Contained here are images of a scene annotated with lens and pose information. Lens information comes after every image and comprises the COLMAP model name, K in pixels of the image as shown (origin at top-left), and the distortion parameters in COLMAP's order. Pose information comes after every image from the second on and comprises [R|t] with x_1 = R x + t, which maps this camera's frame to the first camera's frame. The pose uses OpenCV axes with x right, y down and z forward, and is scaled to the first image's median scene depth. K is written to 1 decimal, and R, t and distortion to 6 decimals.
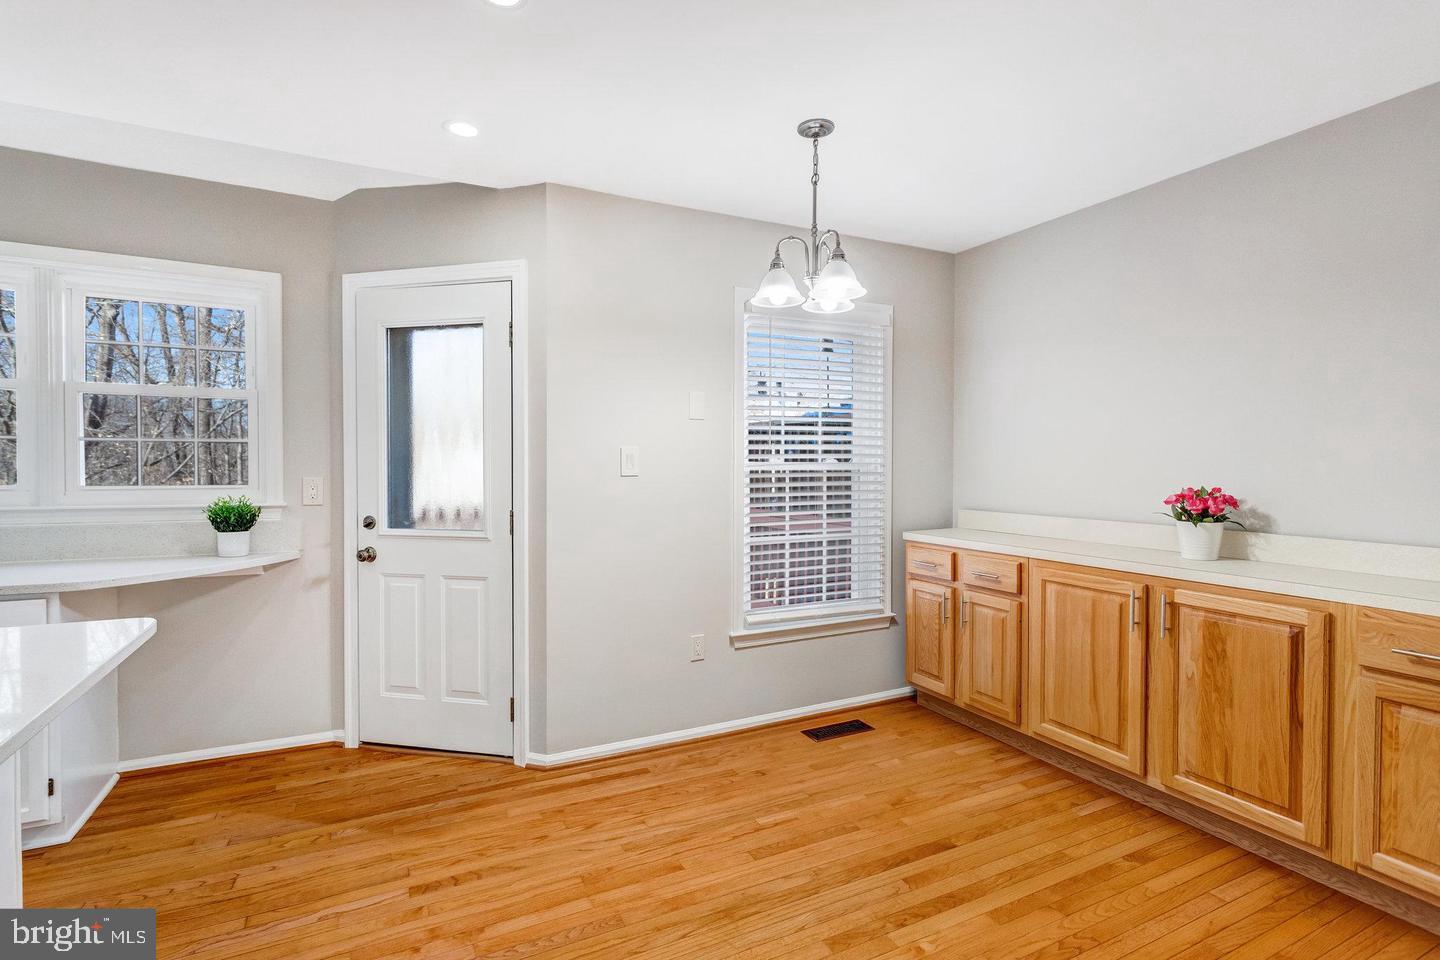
lens RADIAL K [[714.9, 0, 725.5], [0, 714.9, 452.4], [0, 0, 1]] dist [0.001582, 0.000294]
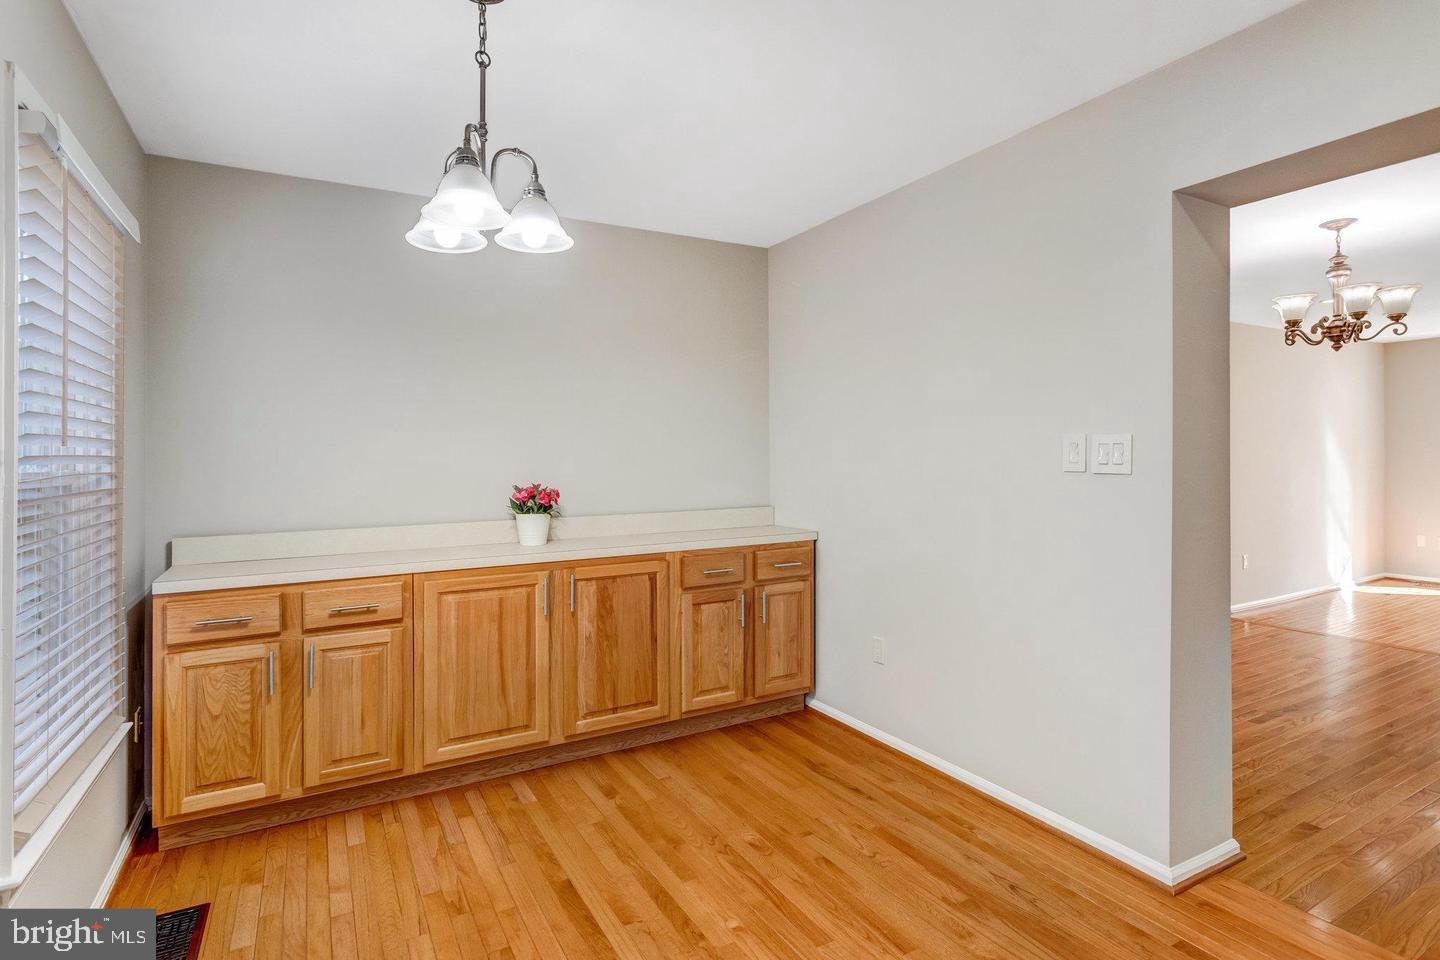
lens RADIAL K [[717.4, 0, 718.1], [0, 717.4, 459.8], [0, 0, 1]] dist [-0.000474, -0.000187]
pose [[-0.038432, -0.006730, 0.999239, -0.548069], [0.000317, 0.999977, 0.006747, 0.000515], [-0.999261, 0.000576, -0.038429, 0.757406]]
